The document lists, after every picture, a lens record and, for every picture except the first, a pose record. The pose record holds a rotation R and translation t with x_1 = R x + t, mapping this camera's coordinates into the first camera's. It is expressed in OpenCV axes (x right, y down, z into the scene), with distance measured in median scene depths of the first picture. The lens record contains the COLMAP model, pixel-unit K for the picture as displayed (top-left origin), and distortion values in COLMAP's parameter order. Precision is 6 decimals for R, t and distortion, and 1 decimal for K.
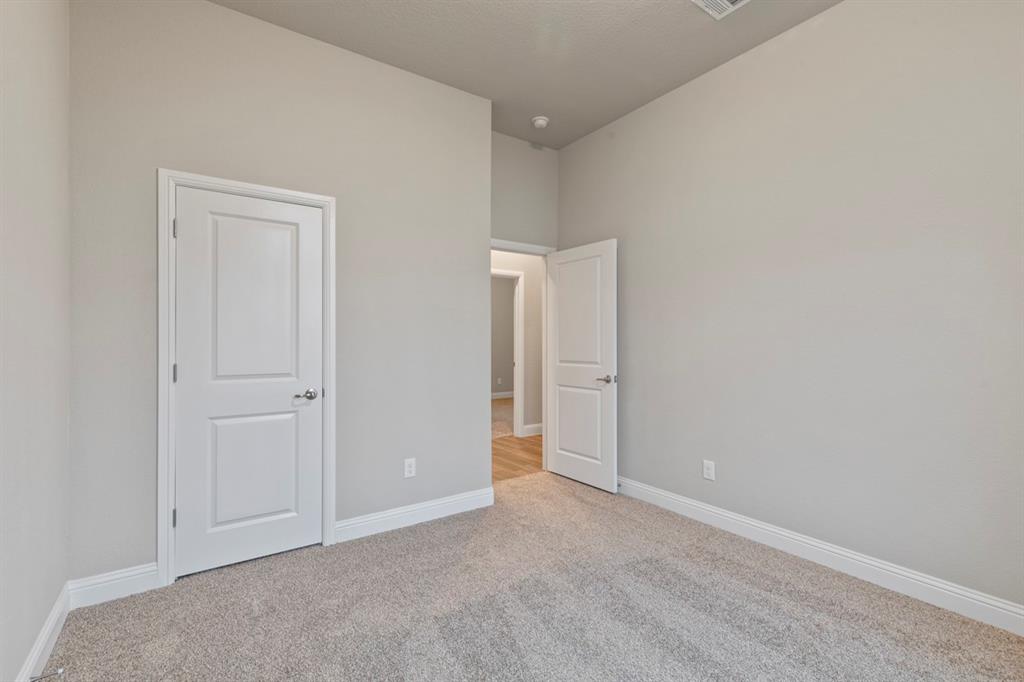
lens RADIAL K [[458.3, 0, 514.6], [0, 458.3, 335.9], [0, 0, 1]] dist [0.005646, -0.001406]
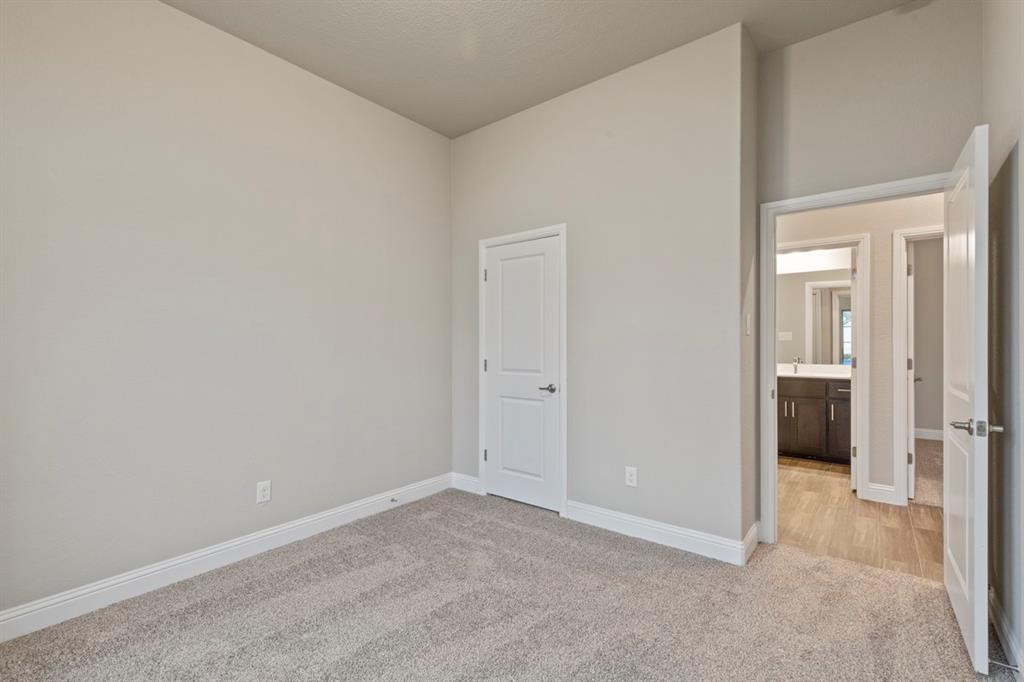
lens RADIAL K [[458.3, 0, 501.8], [0, 458.3, 341.2], [0, 0, 1]] dist [0.005646, -0.001406]
pose [[0.265956, -0.015728, -0.963857, 0.704576], [0.006613, 0.999873, -0.014491, 0.018116], [0.963962, -0.002520, 0.266026, 0.536208]]
